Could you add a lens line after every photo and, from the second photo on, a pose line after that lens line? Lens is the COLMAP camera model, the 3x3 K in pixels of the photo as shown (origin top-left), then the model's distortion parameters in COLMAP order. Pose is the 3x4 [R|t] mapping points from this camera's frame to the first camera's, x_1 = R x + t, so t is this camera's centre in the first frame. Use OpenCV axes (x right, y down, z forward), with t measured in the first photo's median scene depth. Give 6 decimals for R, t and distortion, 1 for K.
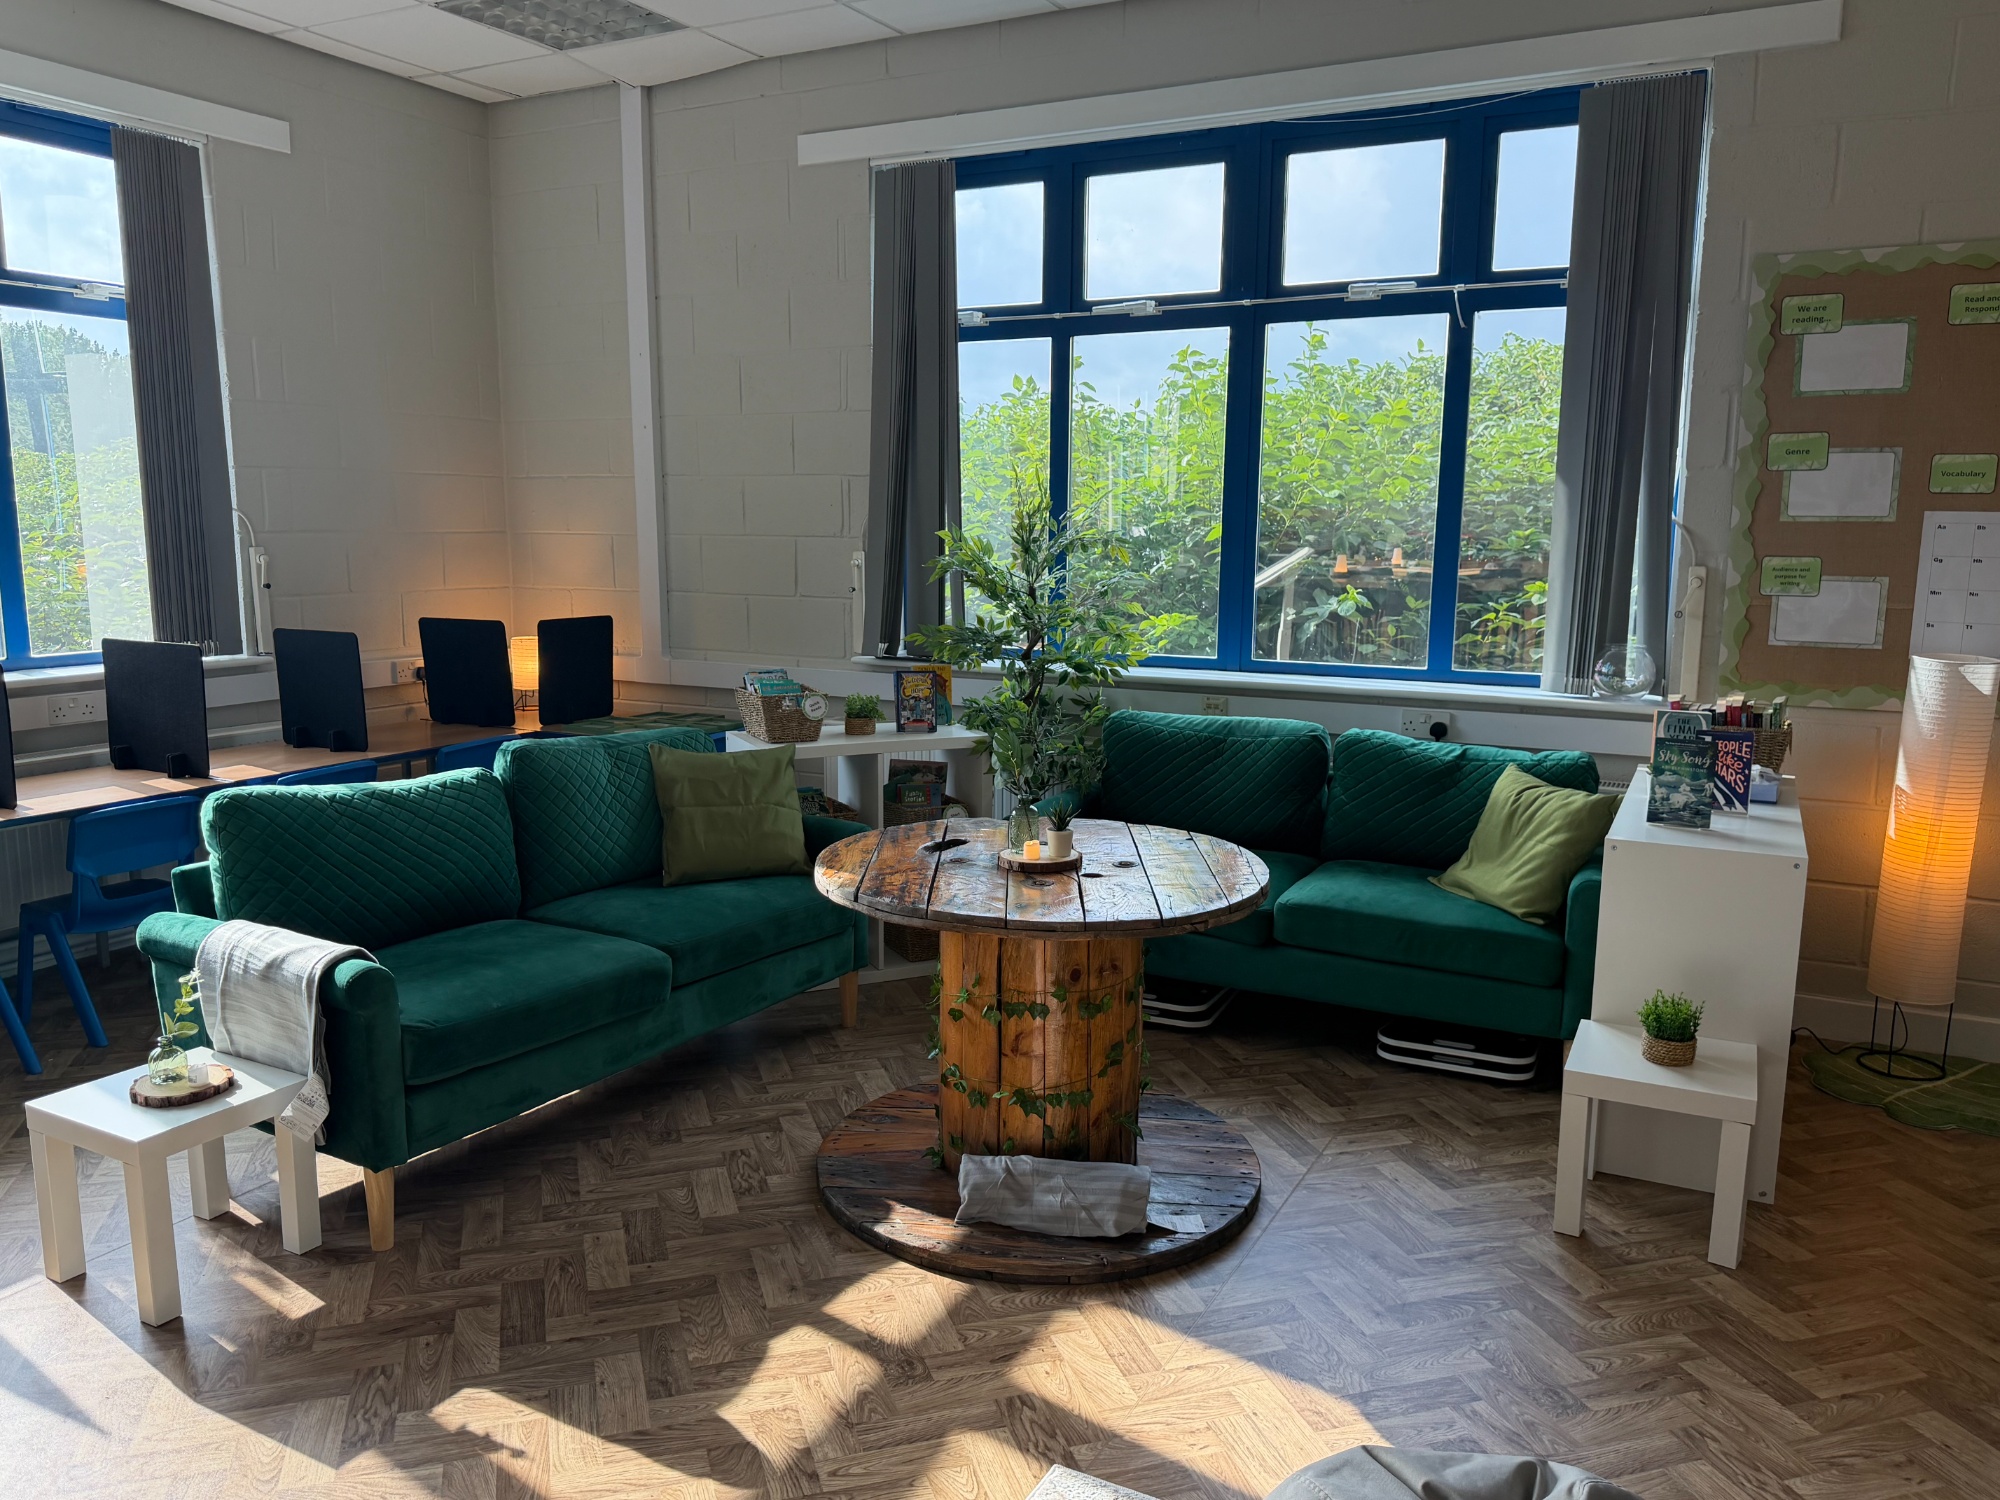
lens RADIAL K [[1488.4, 0, 994.3], [0, 1488.4, 742.3], [0, 0, 1]] dist [0.053690, -0.046611]
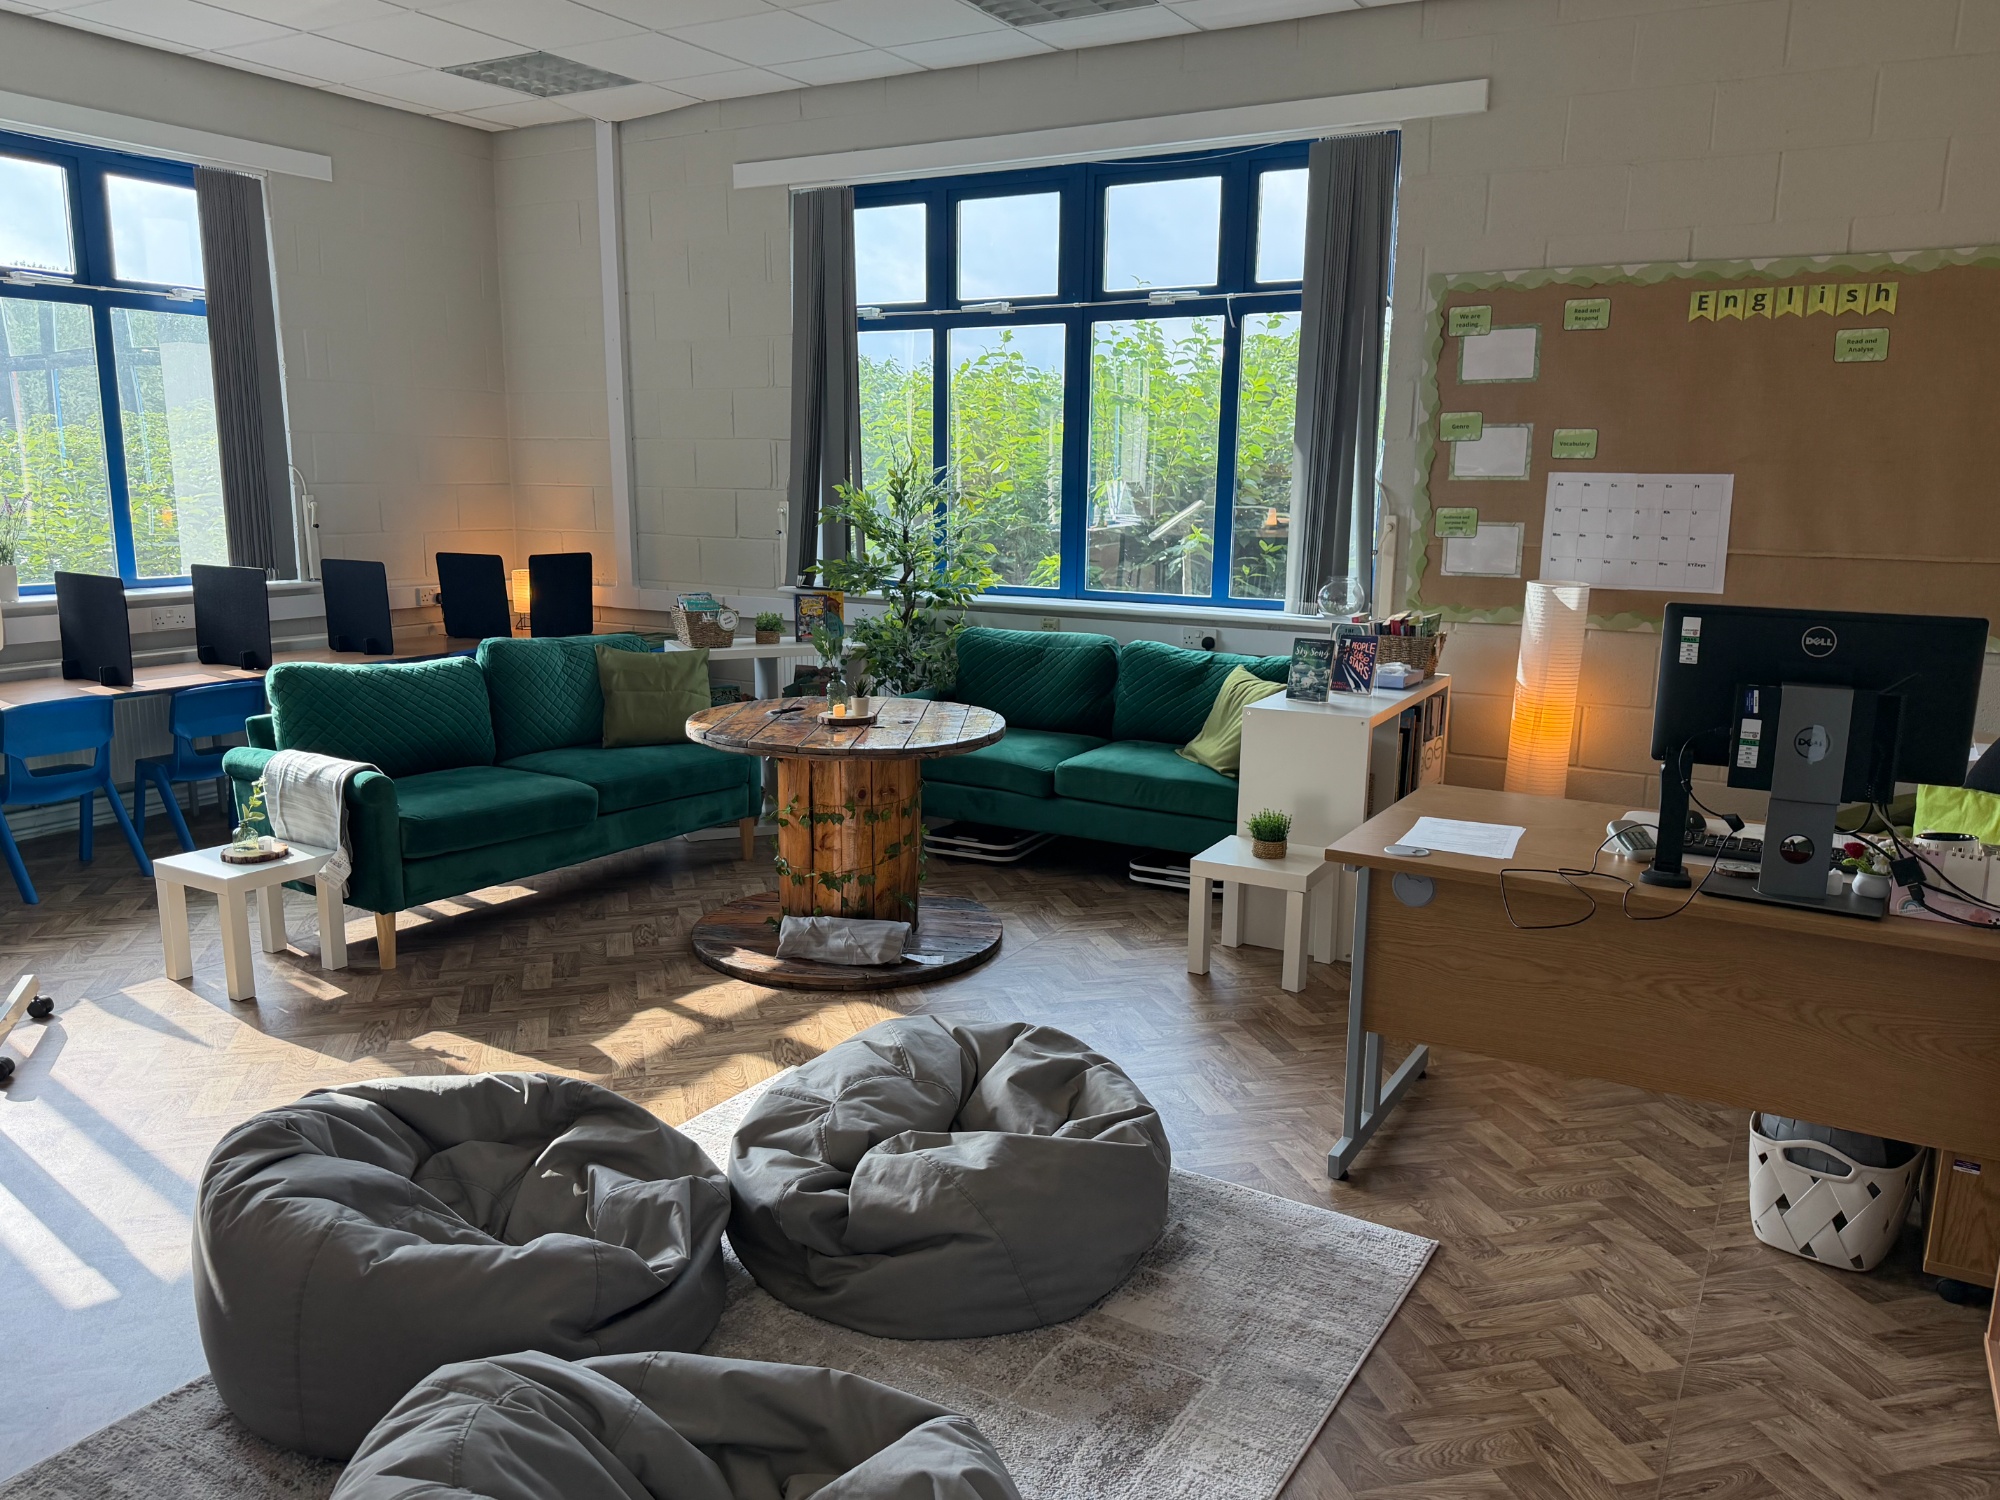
lens RADIAL K [[1488.4, 0, 999.1], [0, 1488.4, 763.3], [0, 0, 1]] dist [0.053690, -0.046611]
pose [[0.999324, 0.010669, -0.035175, 0.178536], [-0.009278, 0.999177, 0.039475, 0.051784], [0.035568, -0.039122, 0.998601, -0.327214]]
